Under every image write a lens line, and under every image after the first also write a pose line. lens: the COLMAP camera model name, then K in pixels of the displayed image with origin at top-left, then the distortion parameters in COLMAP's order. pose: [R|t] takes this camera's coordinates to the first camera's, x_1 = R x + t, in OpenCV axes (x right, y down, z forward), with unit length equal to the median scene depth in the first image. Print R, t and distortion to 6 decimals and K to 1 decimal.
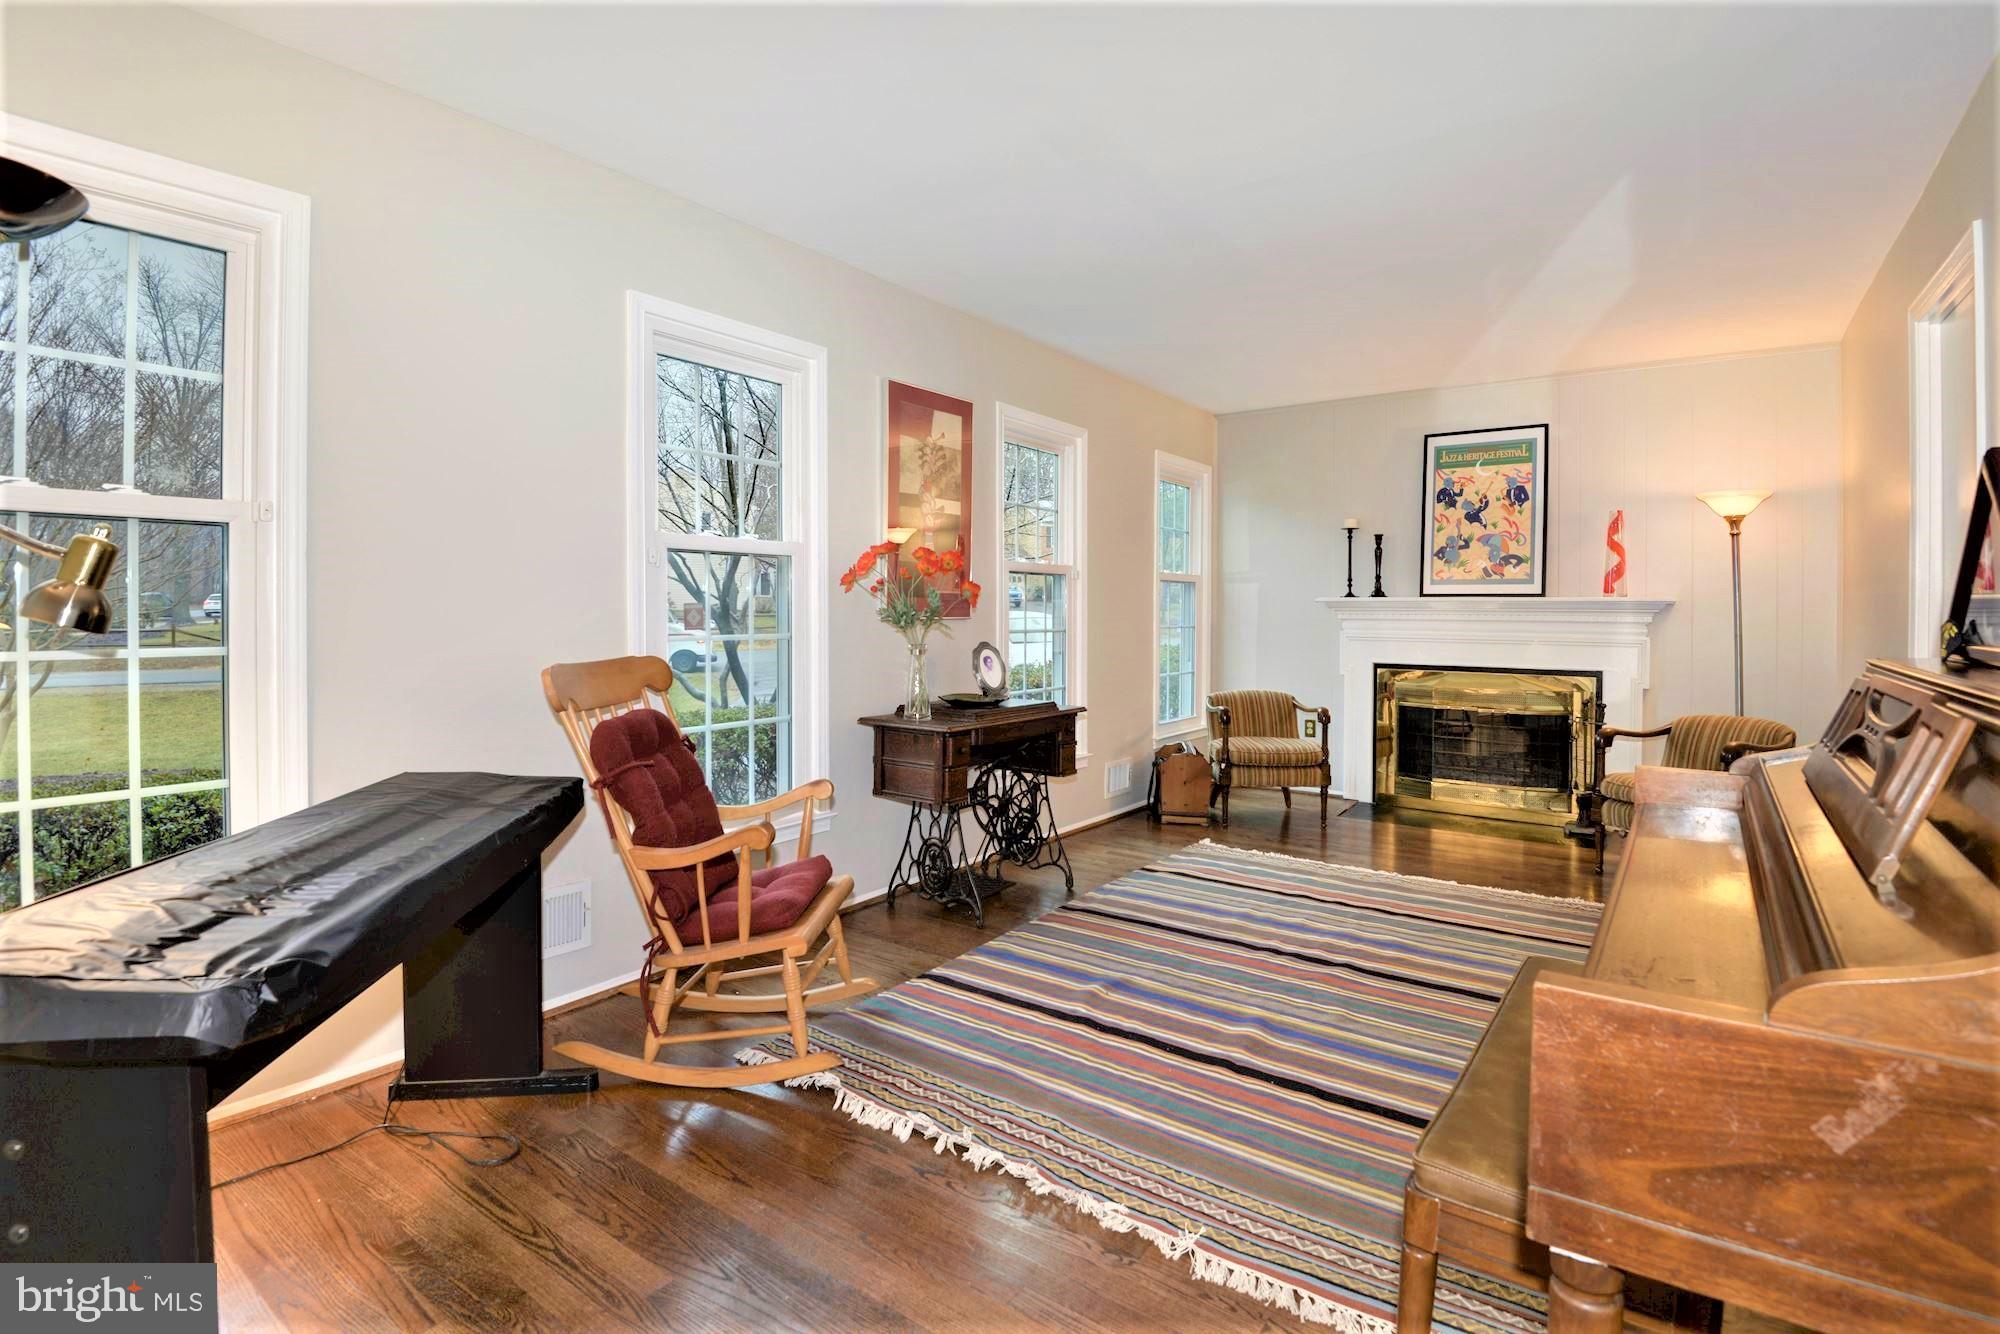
lens RADIAL K [[964.0, 0, 993.5], [0, 964.0, 620.1], [0, 0, 1]] dist [0.000922, -0.029029]
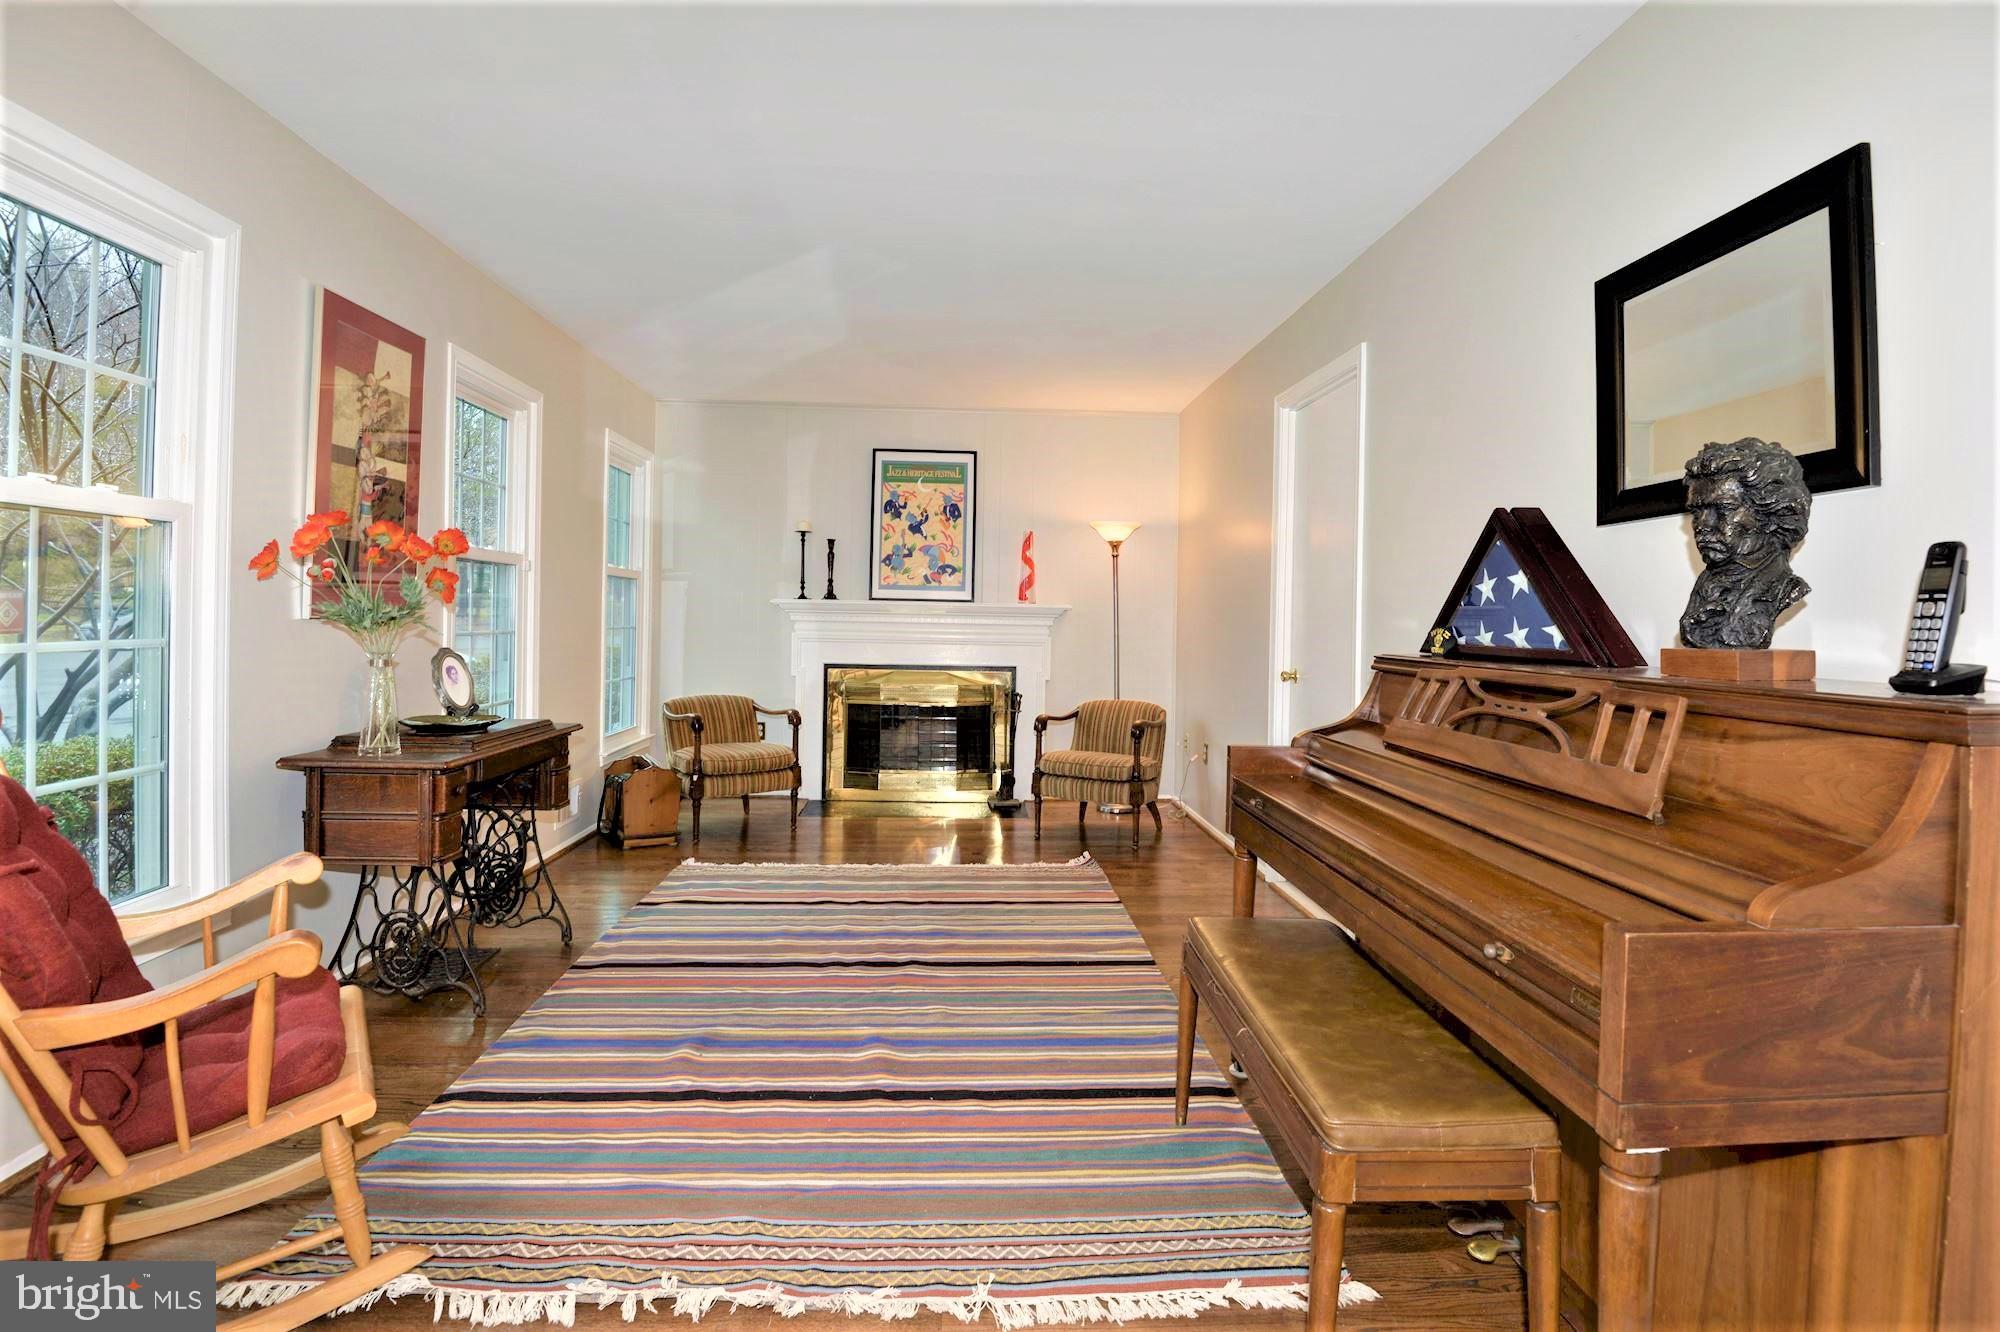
lens RADIAL K [[964.0, 0, 993.5], [0, 964.0, 619.1], [0, 0, 1]] dist [0.000922, -0.029029]
pose [[0.769924, 0.007254, 0.638095, -0.173894], [-0.006836, 0.999972, -0.003119, -0.001450], [-0.638099, -0.001961, 0.769952, 0.127112]]
